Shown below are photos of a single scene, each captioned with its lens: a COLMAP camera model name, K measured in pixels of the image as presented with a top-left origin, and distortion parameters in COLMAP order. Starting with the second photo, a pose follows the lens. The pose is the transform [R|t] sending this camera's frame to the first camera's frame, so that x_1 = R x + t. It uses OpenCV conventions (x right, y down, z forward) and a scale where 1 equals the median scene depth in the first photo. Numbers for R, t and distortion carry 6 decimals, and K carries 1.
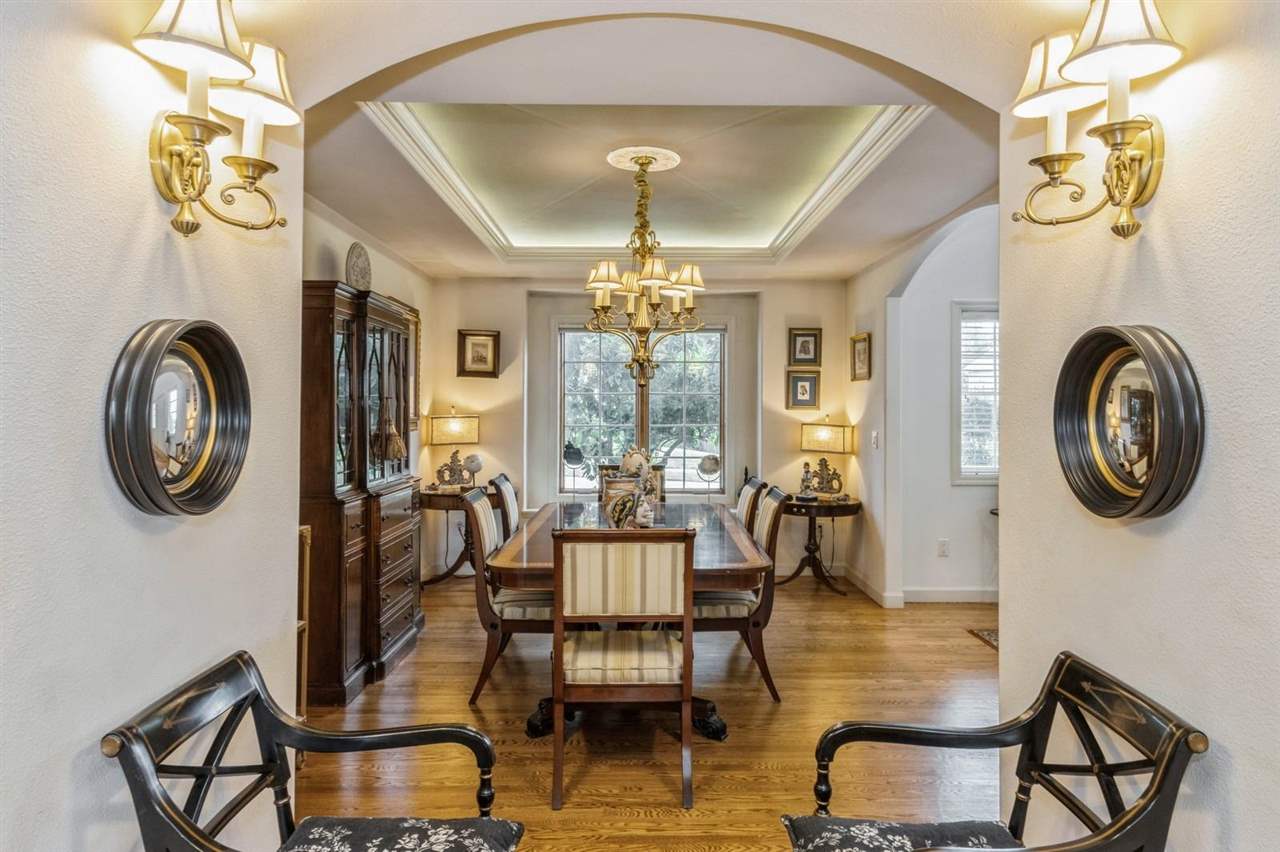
lens RADIAL K [[805.6, 0, 637.7], [0, 805.6, 412.1], [0, 0, 1]] dist [0.010225, -0.000321]
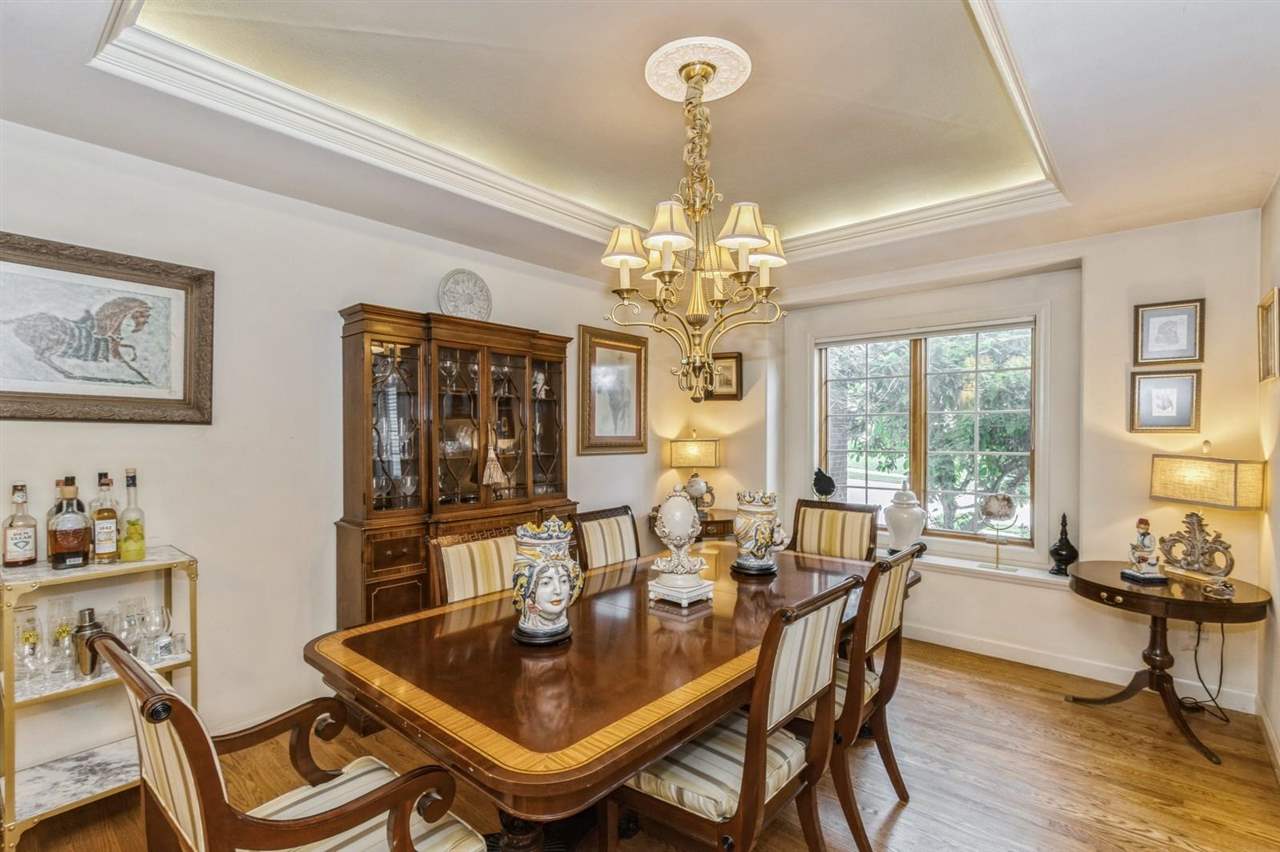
lens RADIAL K [[593.3, 0, 638.3], [0, 593.3, 440.0], [0, 0, 1]] dist [0.004182, -0.000618]
pose [[0.749963, 0.006260, -0.661450, 0.210733], [-0.000312, 0.999958, 0.009110, -0.001149], [0.661479, -0.006626, 0.749934, 0.391280]]
